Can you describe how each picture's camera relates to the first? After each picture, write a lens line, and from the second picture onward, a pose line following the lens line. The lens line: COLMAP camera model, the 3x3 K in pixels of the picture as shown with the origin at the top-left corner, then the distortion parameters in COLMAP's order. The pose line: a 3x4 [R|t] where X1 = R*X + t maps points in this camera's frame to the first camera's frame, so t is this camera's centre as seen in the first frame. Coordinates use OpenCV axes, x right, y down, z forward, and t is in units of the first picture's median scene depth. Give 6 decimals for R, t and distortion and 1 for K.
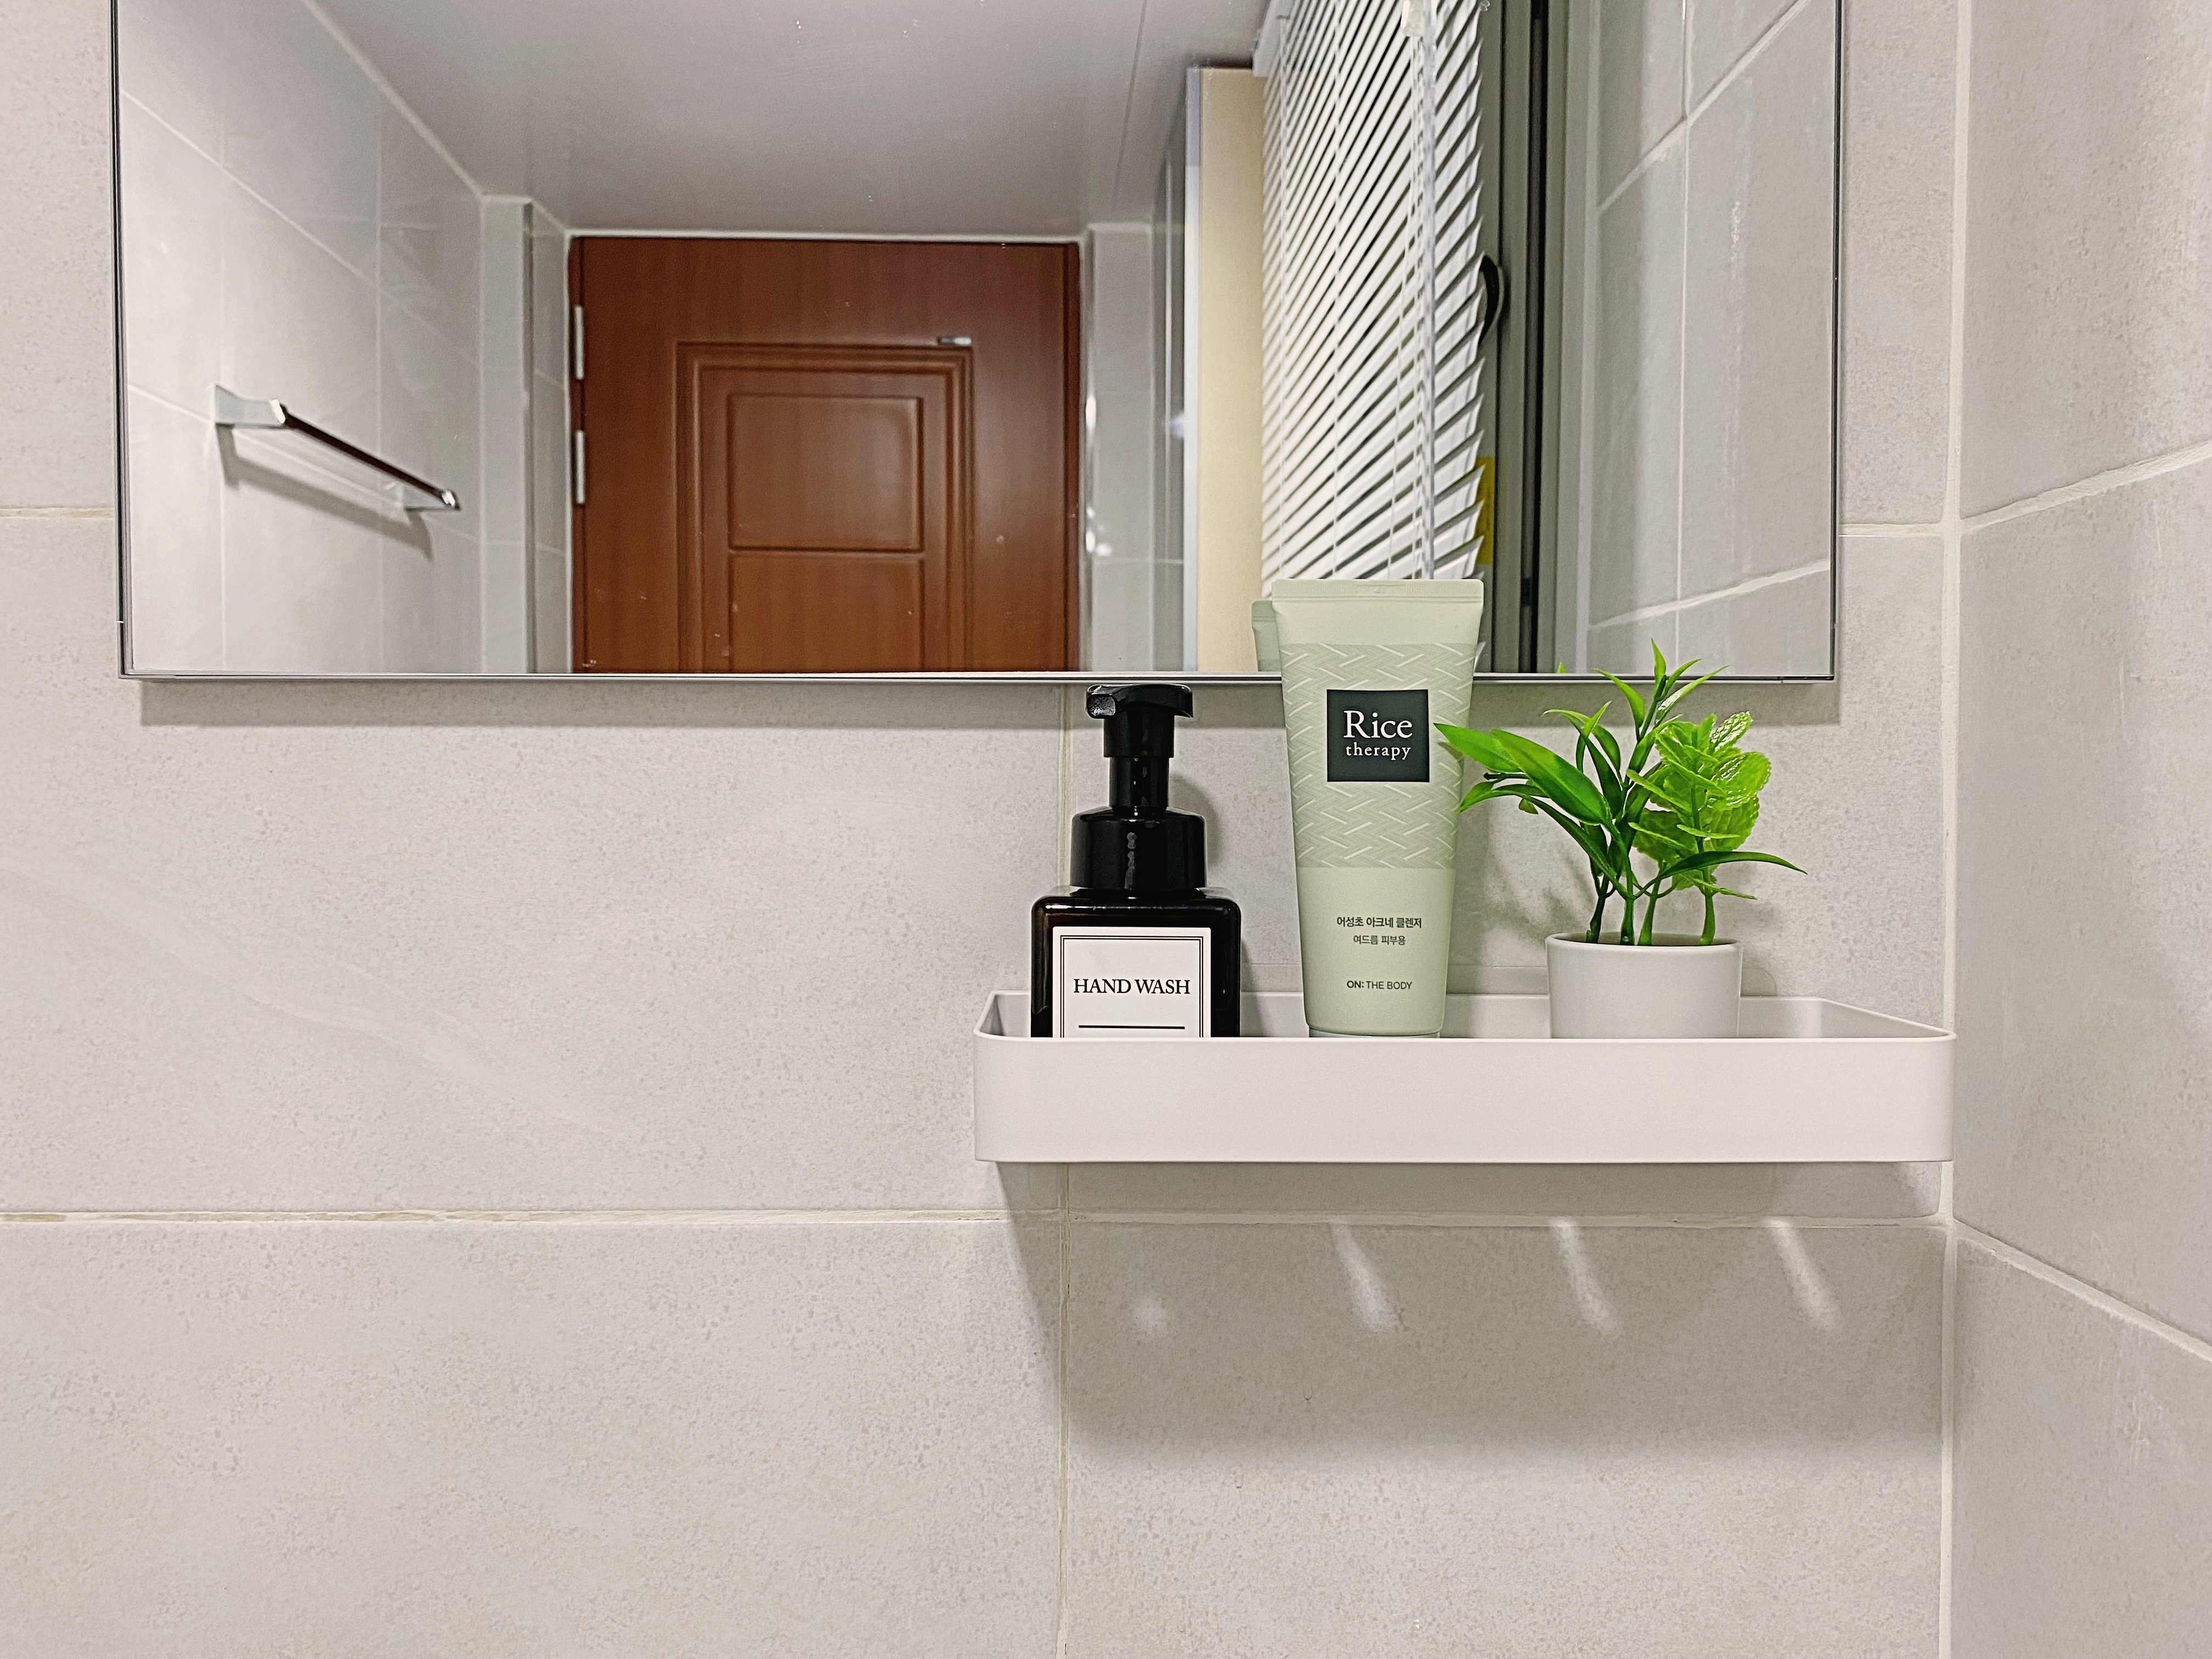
lens RADIAL K [[1674.6, 0, 1110.6], [0, 1674.6, 831.7], [0, 0, 1]] dist [0.040551, -0.041653]
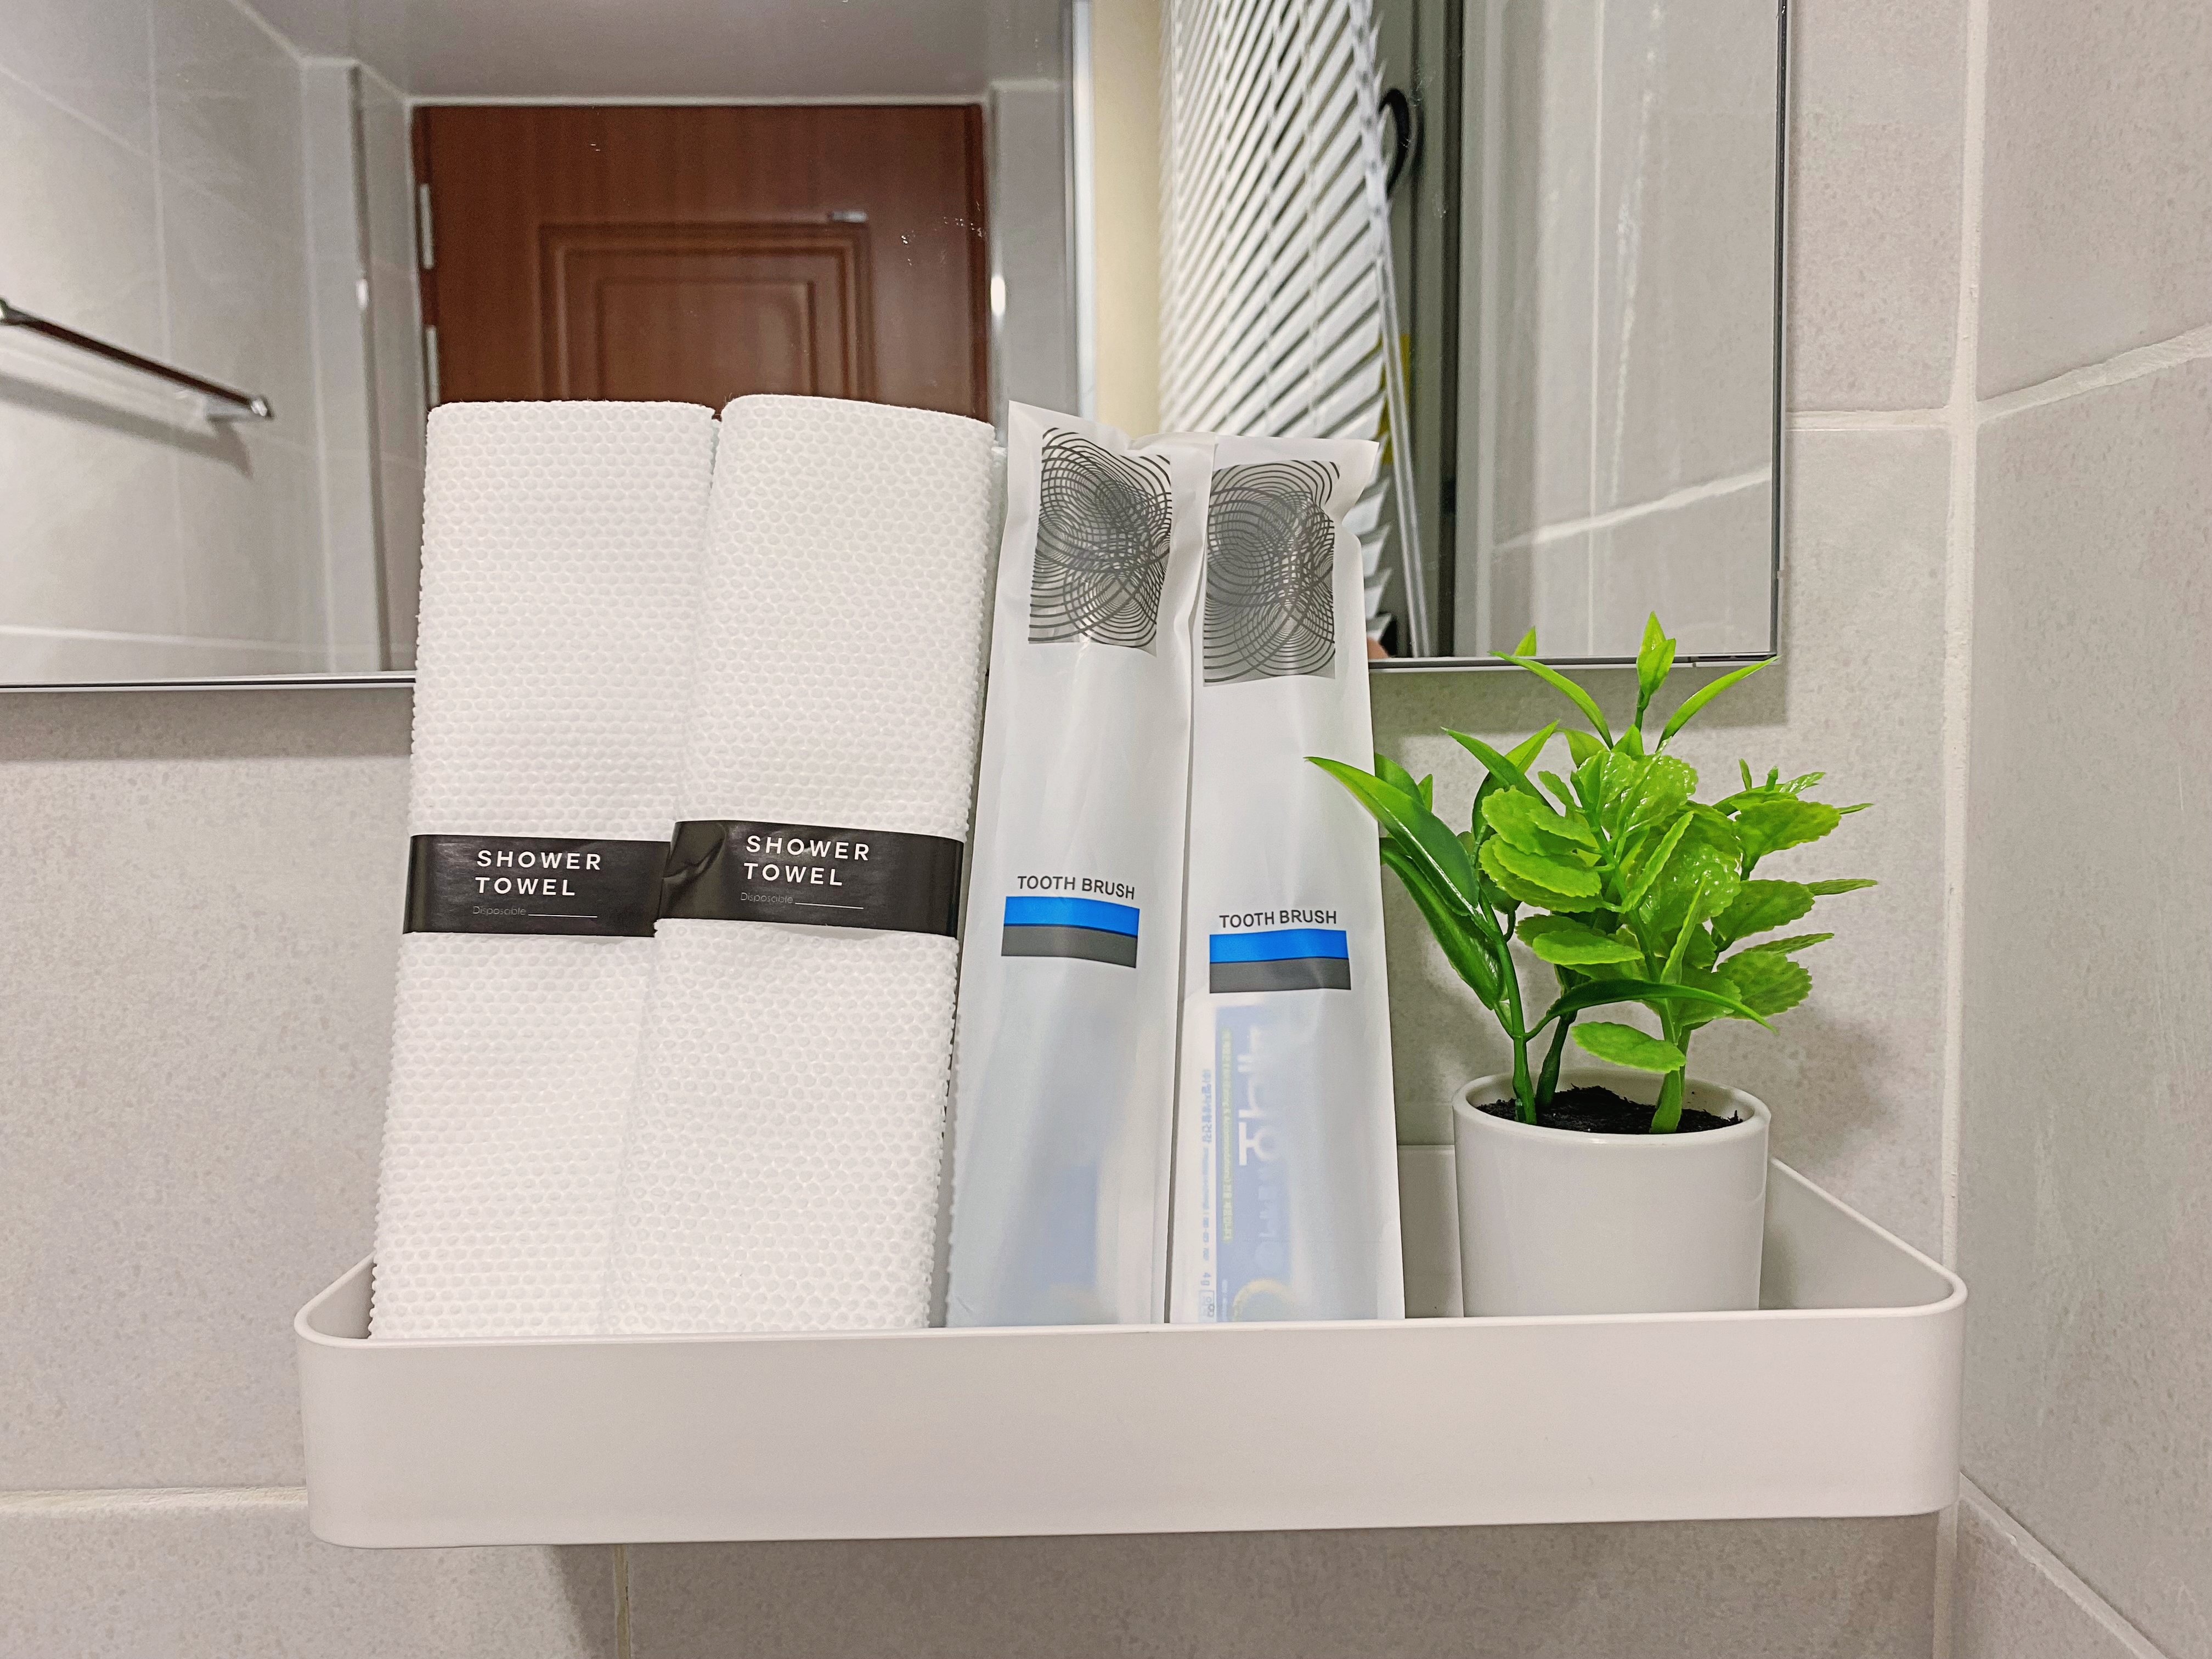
lens RADIAL K [[1674.6, 0, 1097.6], [0, 1674.6, 828.7], [0, 0, 1]] dist [0.040551, -0.041653]
pose [[0.999842, -0.017040, -0.005086, 0.169634], [0.017307, 0.998155, 0.058192, -0.065880], [0.004085, -0.058271, 0.998292, 0.348017]]
